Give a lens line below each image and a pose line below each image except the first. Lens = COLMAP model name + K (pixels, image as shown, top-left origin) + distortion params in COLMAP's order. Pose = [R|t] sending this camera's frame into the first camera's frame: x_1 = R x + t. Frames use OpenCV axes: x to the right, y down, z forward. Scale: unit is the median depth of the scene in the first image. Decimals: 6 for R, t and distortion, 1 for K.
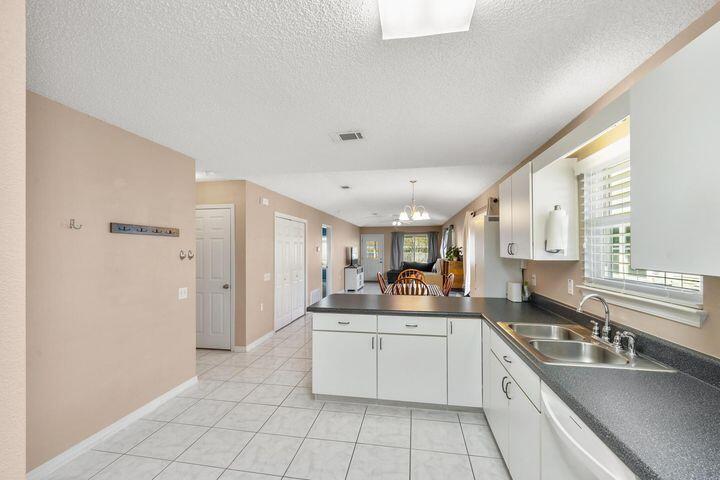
lens RADIAL K [[304.8, 0, 362.3], [0, 304.8, 246.0], [0, 0, 1]] dist [0.000708, -0.000124]
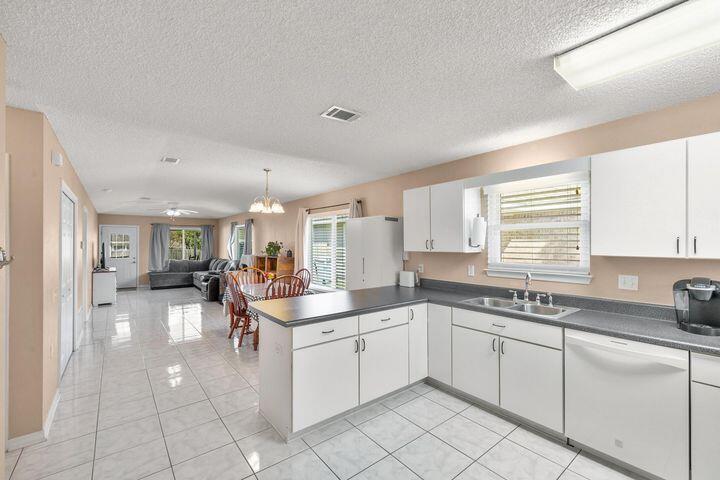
lens RADIAL K [[304.8, 0, 360.2], [0, 304.8, 241.7], [0, 0, 1]] dist [0.000708, -0.000124]
pose [[0.663069, 0.008671, 0.748508, -0.556763], [-0.008497, 0.999956, -0.004058, 0.004932], [-0.748510, -0.003669, 0.663113, 0.327652]]
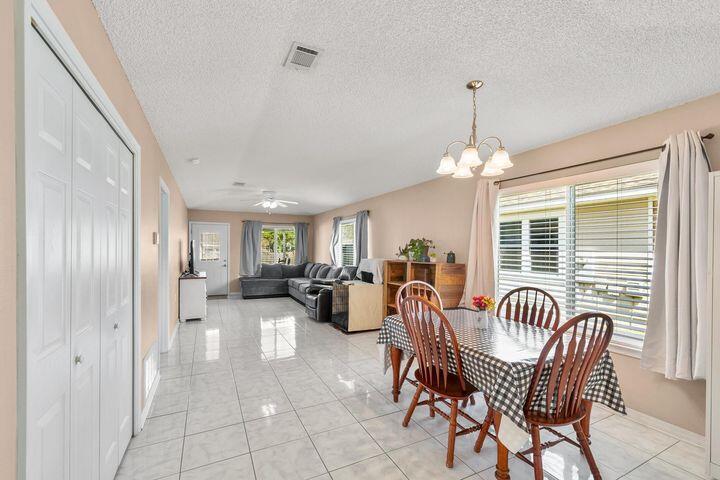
lens RADIAL K [[304.8, 0, 364.3], [0, 304.8, 250.0], [0, 0, 1]] dist [0.000708, -0.000124]
pose [[0.798065, 0.006487, 0.602537, -0.390359], [-0.014279, 0.999865, 0.008148, 0.045326], [-0.602402, -0.015106, 0.798050, 1.256786]]
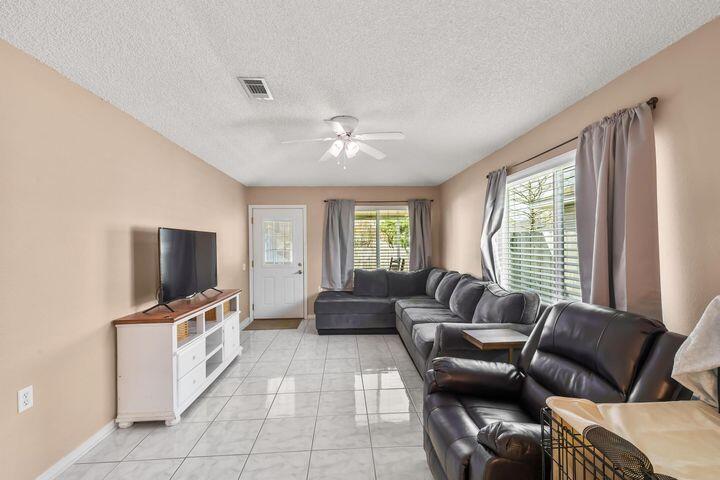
lens RADIAL K [[304.8, 0, 362.7], [0, 304.8, 243.2], [0, 0, 1]] dist [0.000708, -0.000124]
pose [[0.973099, -0.006804, 0.230287, 0.209373], [0.005283, 0.999960, 0.007222, 0.048790], [-0.230327, -0.005811, 0.973096, 2.423615]]
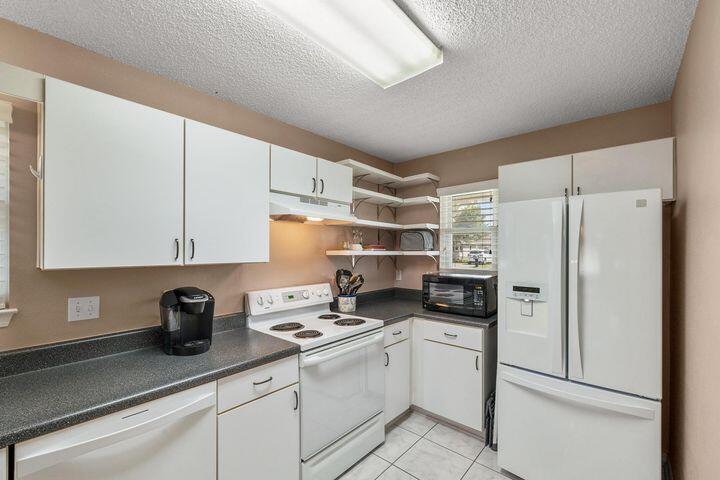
lens RADIAL K [[304.8, 0, 360.4], [0, 304.8, 248.8], [0, 0, 1]] dist [0.000708, -0.000124]
pose [[-0.853533, 0.003190, 0.521028, -0.174797], [-0.003194, 0.999930, -0.011355, 0.007525], [-0.521028, -0.011356, -0.853464, 0.514383]]
